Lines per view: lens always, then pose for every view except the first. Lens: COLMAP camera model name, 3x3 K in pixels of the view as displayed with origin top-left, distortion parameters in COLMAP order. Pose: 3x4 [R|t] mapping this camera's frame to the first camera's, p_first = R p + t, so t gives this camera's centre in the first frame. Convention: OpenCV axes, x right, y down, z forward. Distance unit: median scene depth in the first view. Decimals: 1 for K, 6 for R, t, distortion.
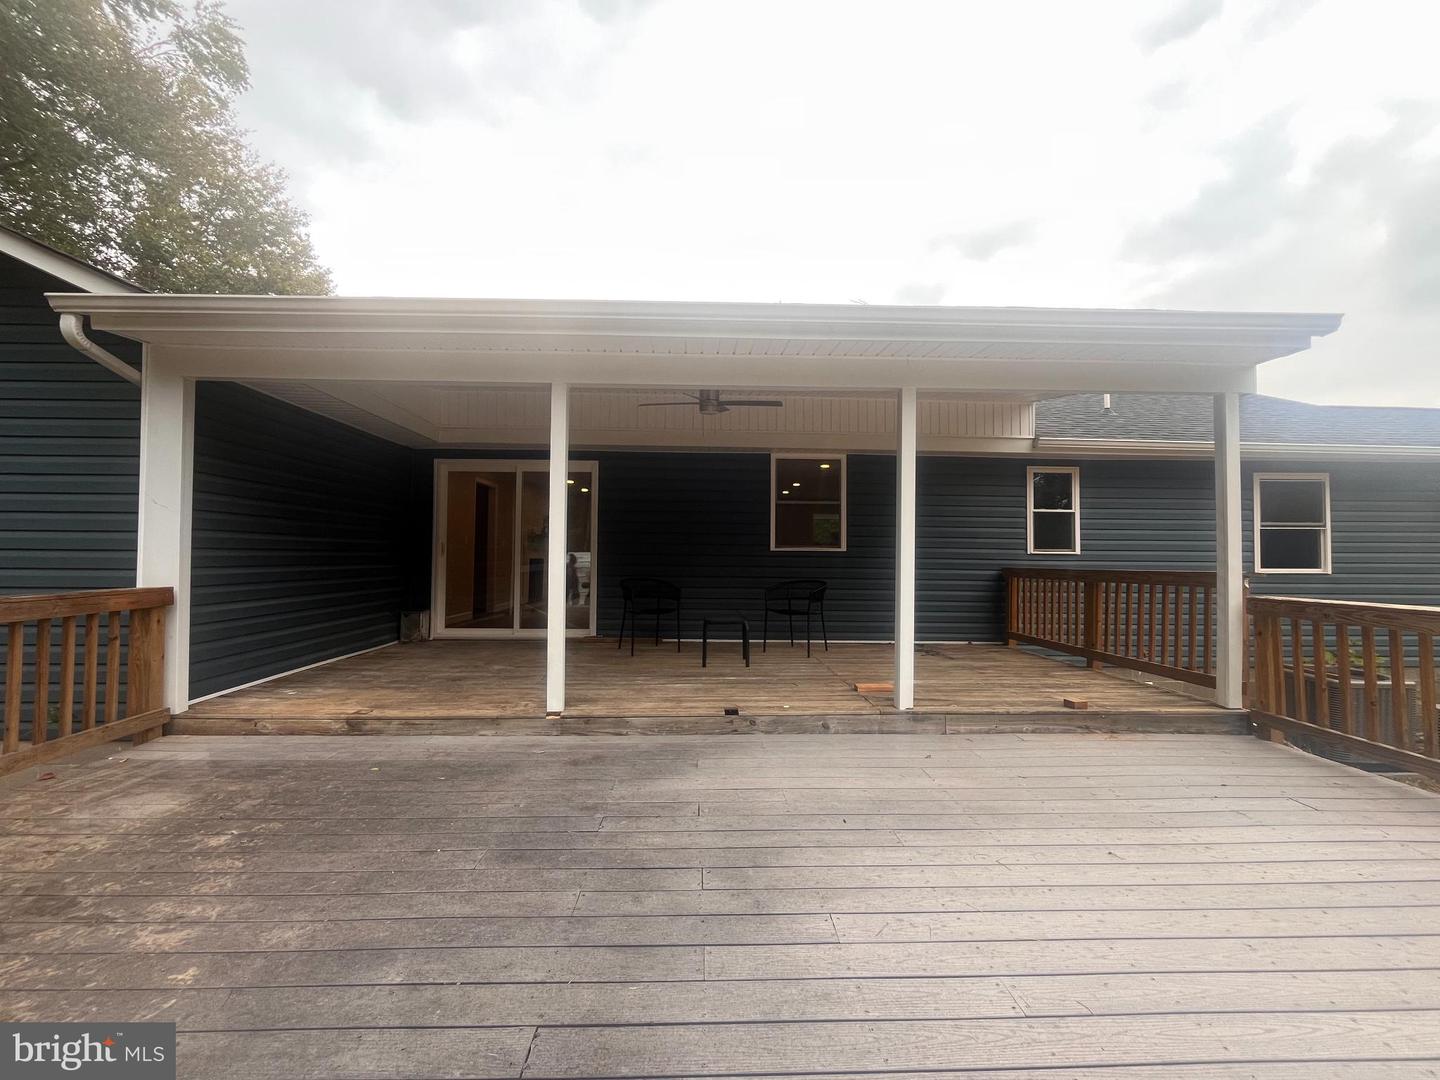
lens RADIAL K [[586.8, 0, 717.9], [0, 586.8, 540.9], [0, 0, 1]] dist [-0.003829, -0.000313]
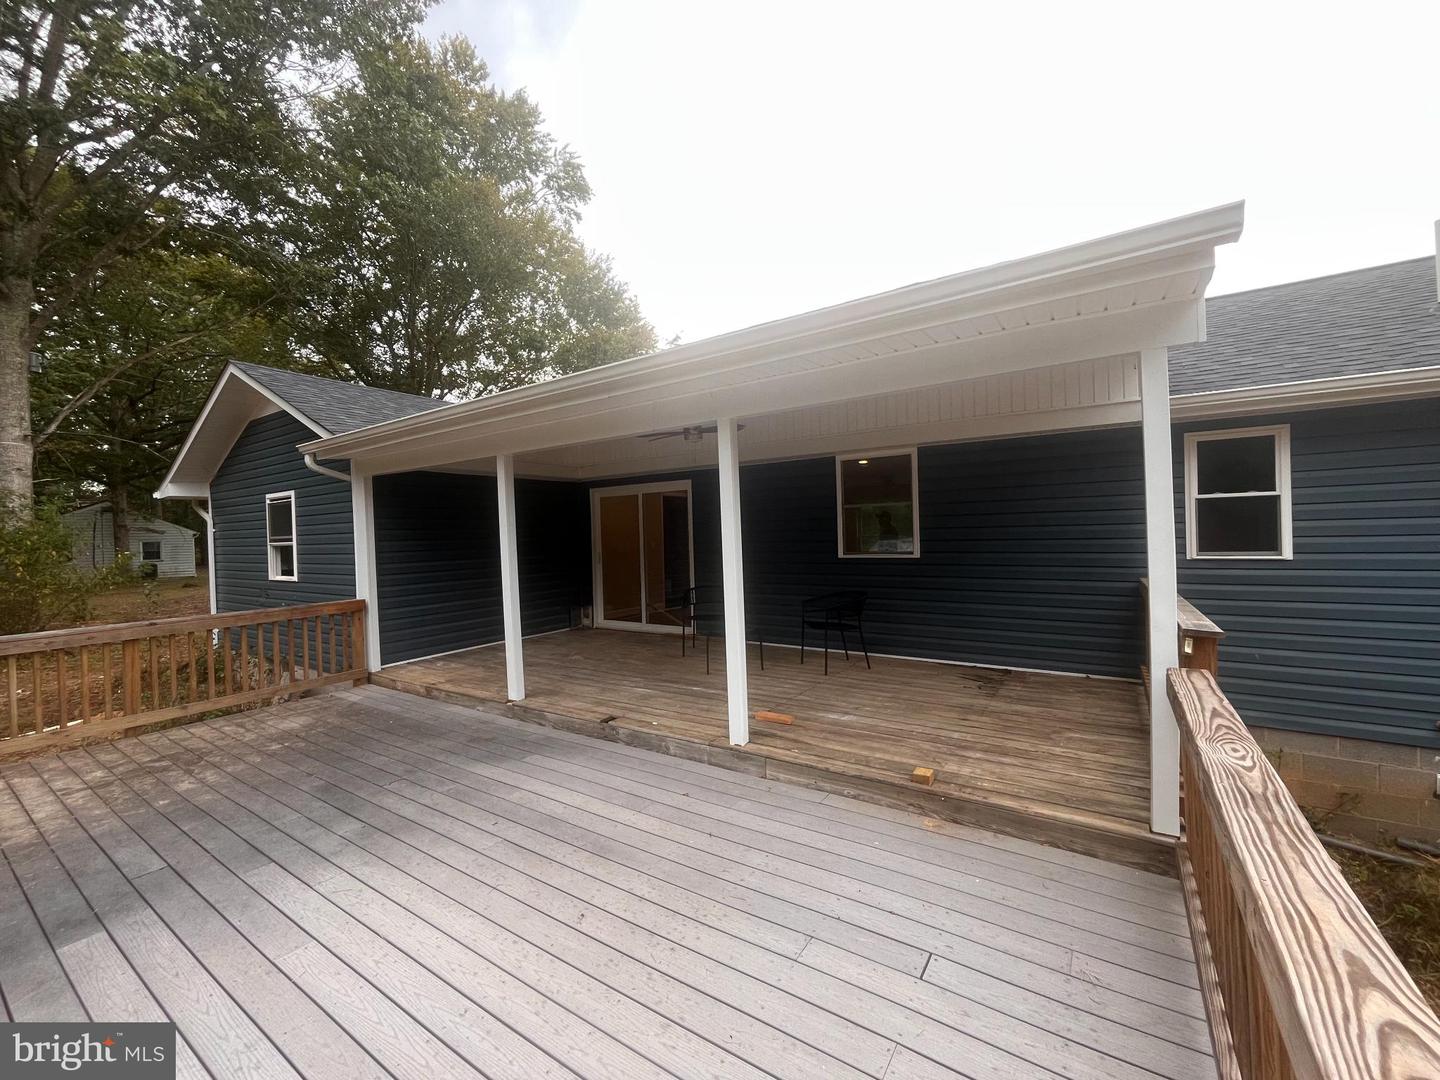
lens RADIAL K [[586.8, 0, 717.9], [0, 586.8, 540.9], [0, 0, 1]] dist [-0.003829, -0.000313]
pose [[0.812411, -0.023344, -0.582618, 1.778179], [0.049408, 0.998361, 0.028894, -0.176768], [0.580988, -0.052260, 0.812232, 0.394300]]
